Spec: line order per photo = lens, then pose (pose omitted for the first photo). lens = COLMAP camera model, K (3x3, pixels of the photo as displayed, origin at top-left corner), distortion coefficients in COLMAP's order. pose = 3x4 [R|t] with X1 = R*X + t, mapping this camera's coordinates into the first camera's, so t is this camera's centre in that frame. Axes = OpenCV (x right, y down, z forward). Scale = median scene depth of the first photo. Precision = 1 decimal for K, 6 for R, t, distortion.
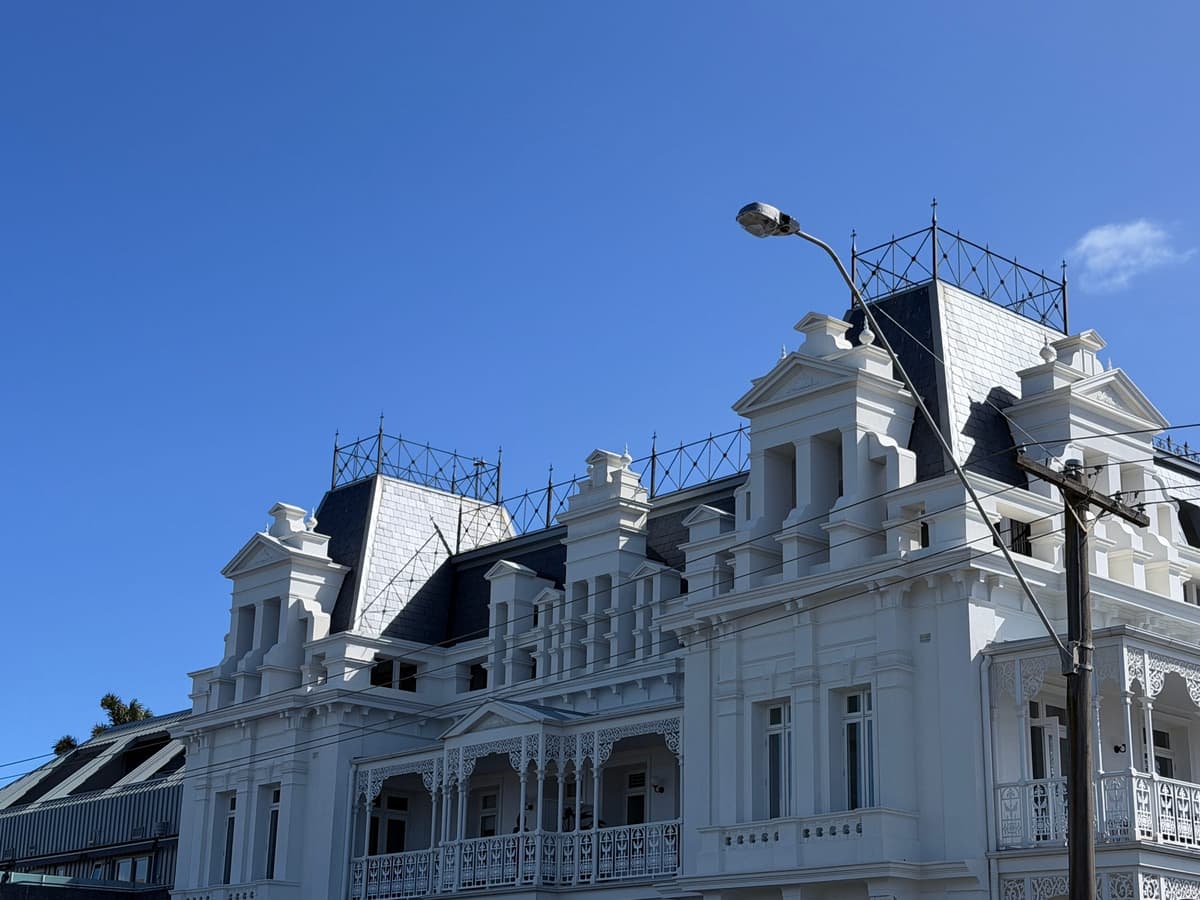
lens RADIAL K [[2046.8, 0, 603.7], [0, 2046.8, 452.5], [0, 0, 1]] dist [0.174530, 0.000000]
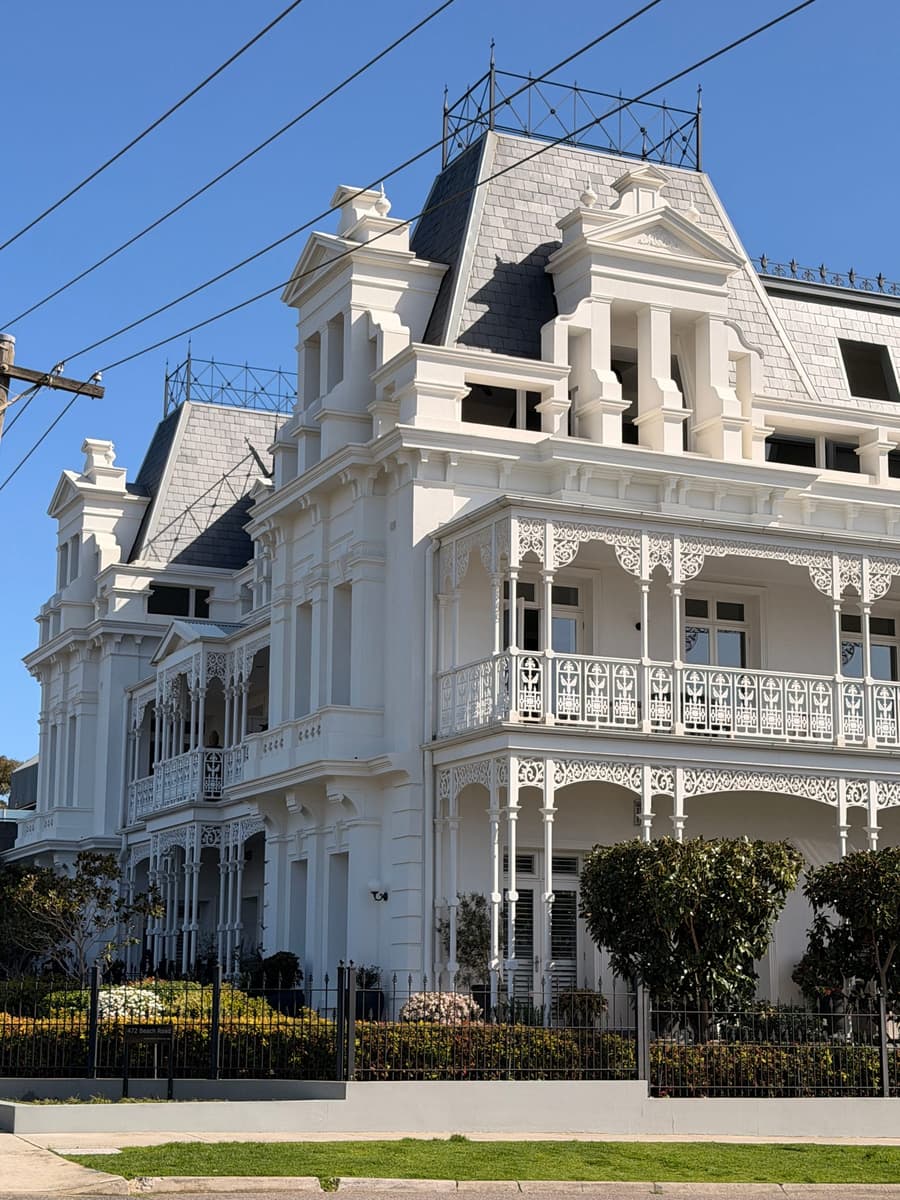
lens RADIAL K [[2155.6, 0, 456.4], [0, 2155.6, 590.8], [0, 0, 1]] dist [0.158968, 0.000000]
pose [[0.943802, -0.072668, -0.322425, 0.399412], [0.105313, 0.990803, 0.084964, 0.031013], [0.313285, -0.114145, 0.942774, 0.061431]]
